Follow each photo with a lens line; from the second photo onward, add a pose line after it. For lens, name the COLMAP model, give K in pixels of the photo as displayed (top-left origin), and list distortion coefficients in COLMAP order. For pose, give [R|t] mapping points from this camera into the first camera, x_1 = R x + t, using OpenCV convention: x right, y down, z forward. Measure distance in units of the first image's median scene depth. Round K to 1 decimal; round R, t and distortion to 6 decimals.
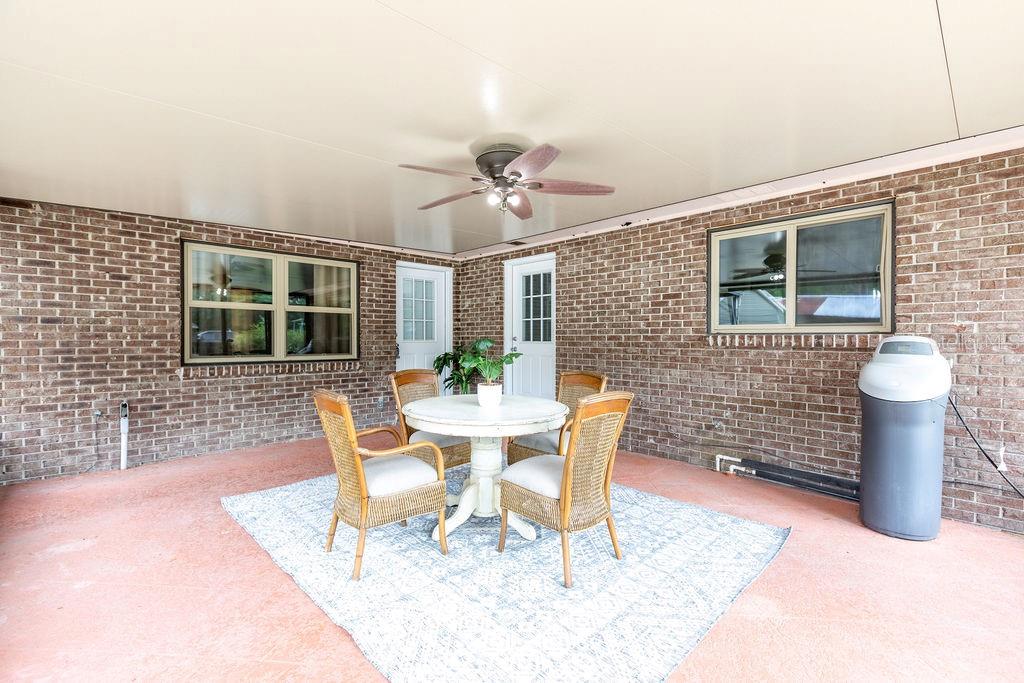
lens RADIAL K [[458.4, 0, 513.9], [0, 458.4, 342.9], [0, 0, 1]] dist [0.003494, -0.001547]
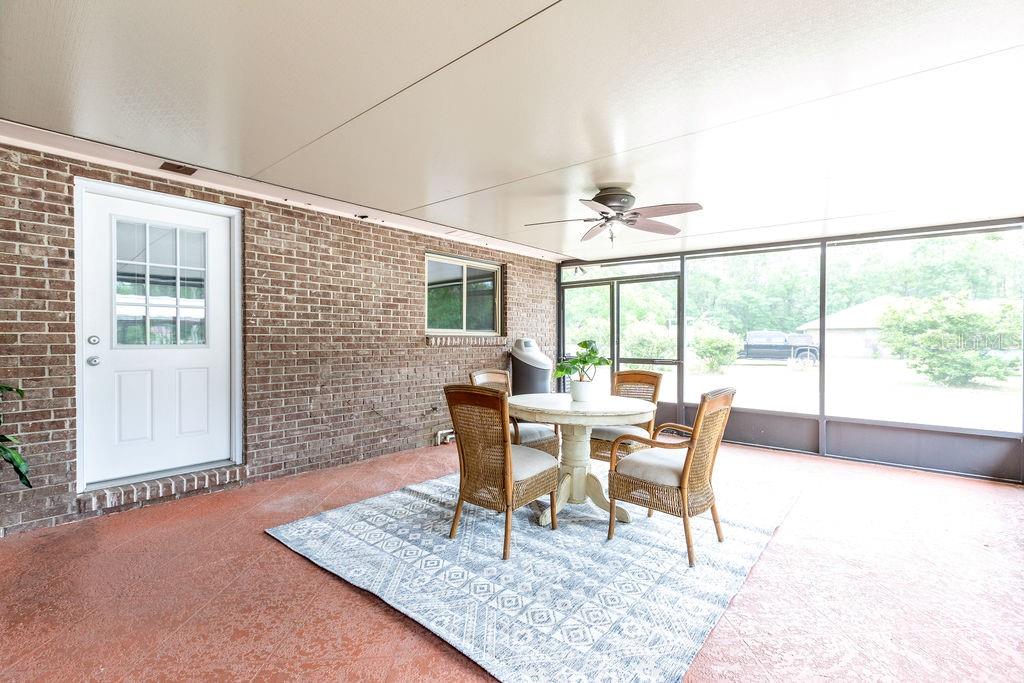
lens RADIAL K [[458.4, 0, 514.5], [0, 458.4, 339.3], [0, 0, 1]] dist [0.003494, -0.001547]
pose [[-0.092592, -0.010638, 0.995647, -0.697015], [-0.001341, 0.999943, 0.010559, -0.019931], [-0.995703, -0.000358, -0.092601, 0.760391]]
